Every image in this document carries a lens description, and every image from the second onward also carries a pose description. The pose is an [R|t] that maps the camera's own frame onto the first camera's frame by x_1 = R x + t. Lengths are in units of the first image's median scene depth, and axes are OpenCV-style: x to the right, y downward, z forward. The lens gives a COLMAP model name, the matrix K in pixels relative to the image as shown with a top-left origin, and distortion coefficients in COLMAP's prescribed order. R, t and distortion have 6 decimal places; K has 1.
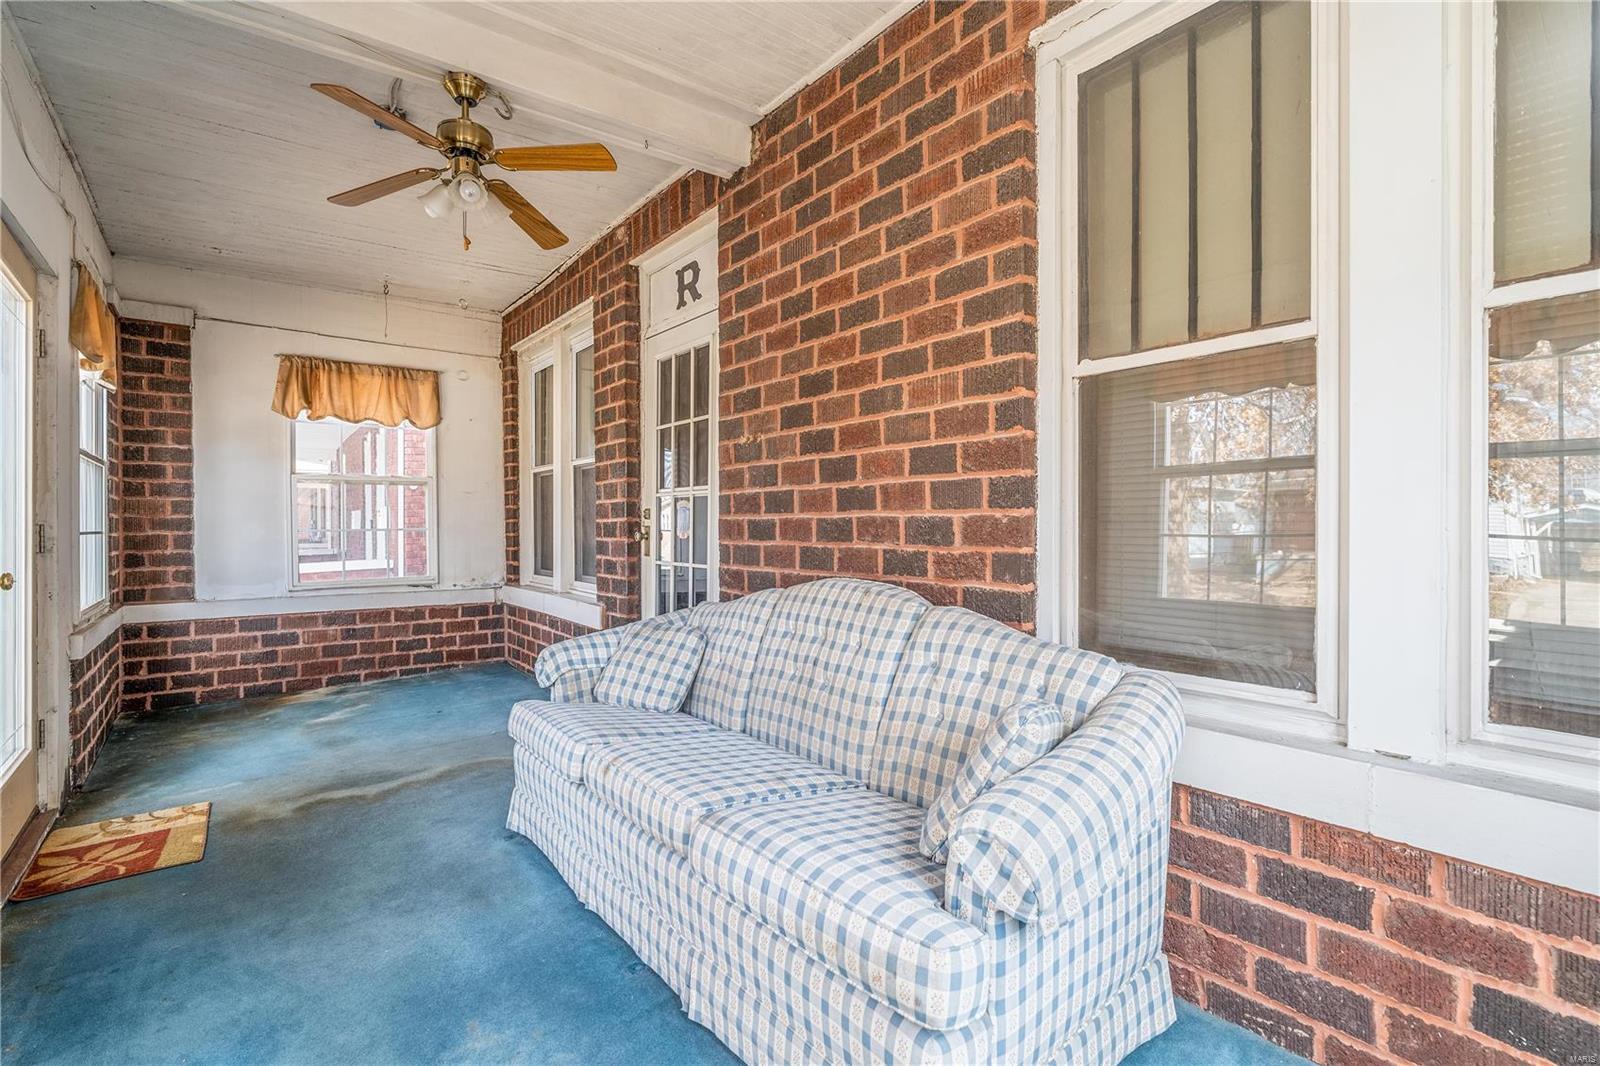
lens RADIAL K [[745.2, 0, 791.4], [0, 745.2, 527.7], [0, 0, 1]] dist [-0.005515, 0.000662]
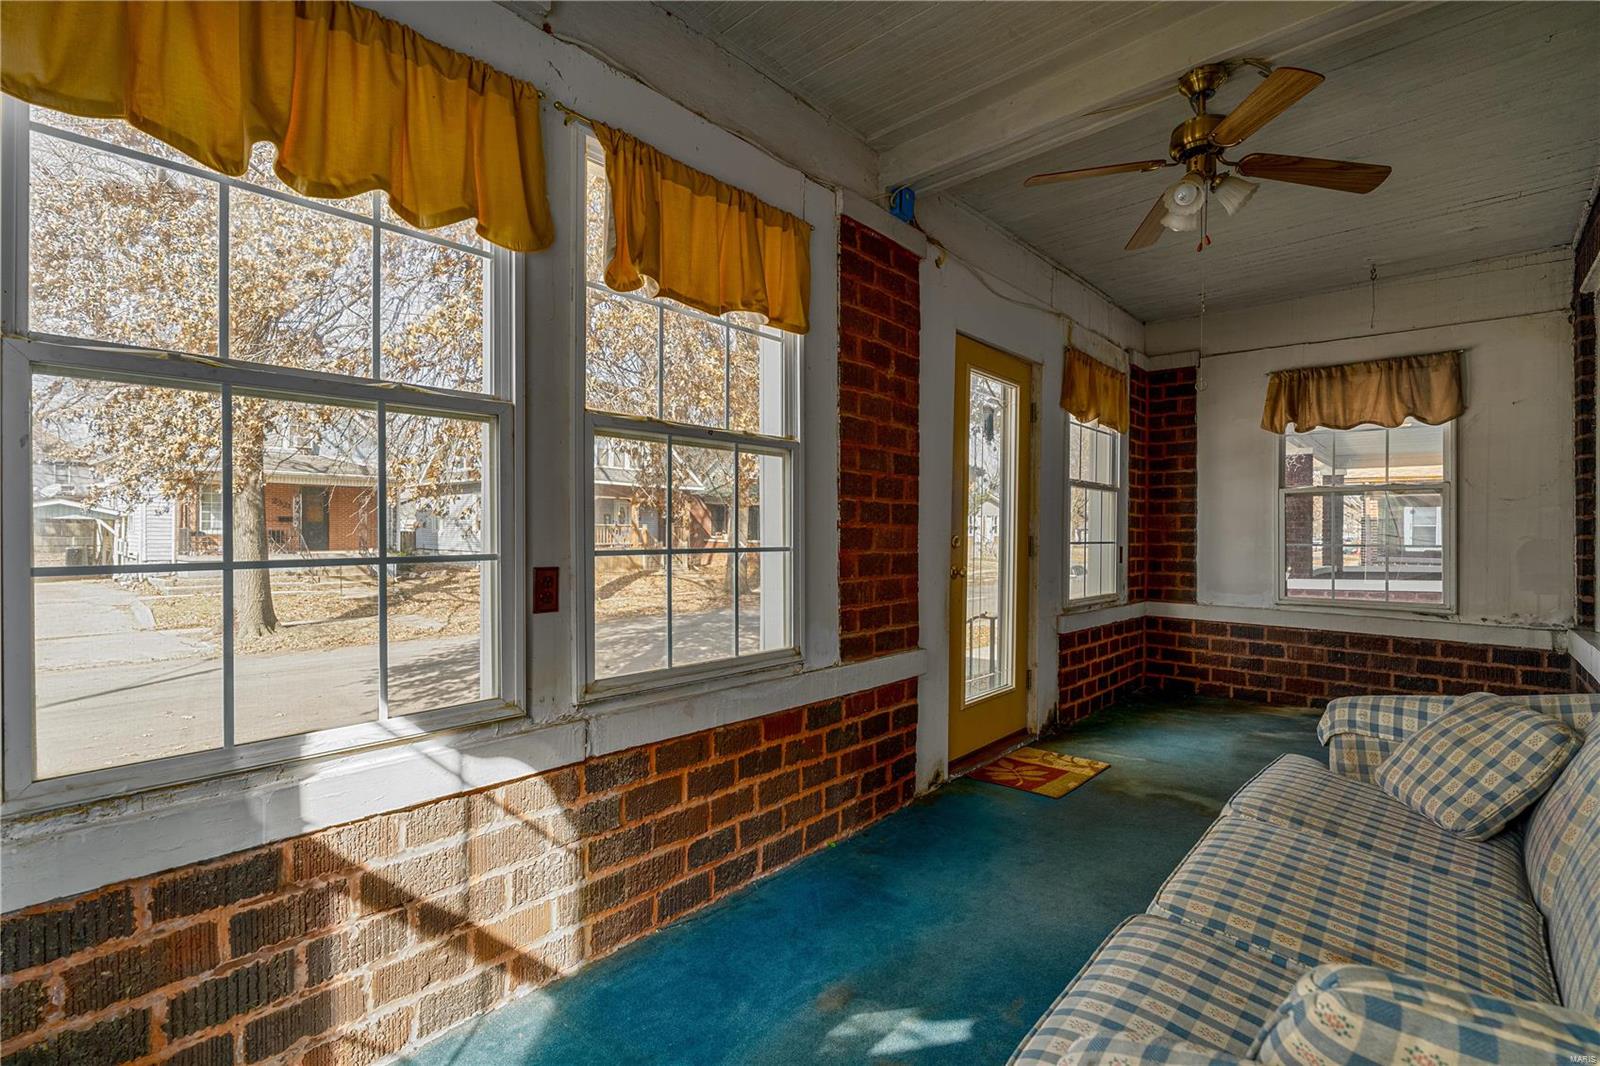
lens RADIAL K [[745.2, 0, 789.6], [0, 745.2, 529.4], [0, 0, 1]] dist [-0.005515, 0.000662]
pose [[0.160067, 0.002489, -0.987103, 0.236326], [-0.014753, 0.999891, 0.000129, -0.007286], [0.986996, 0.014542, 0.160086, 0.192124]]
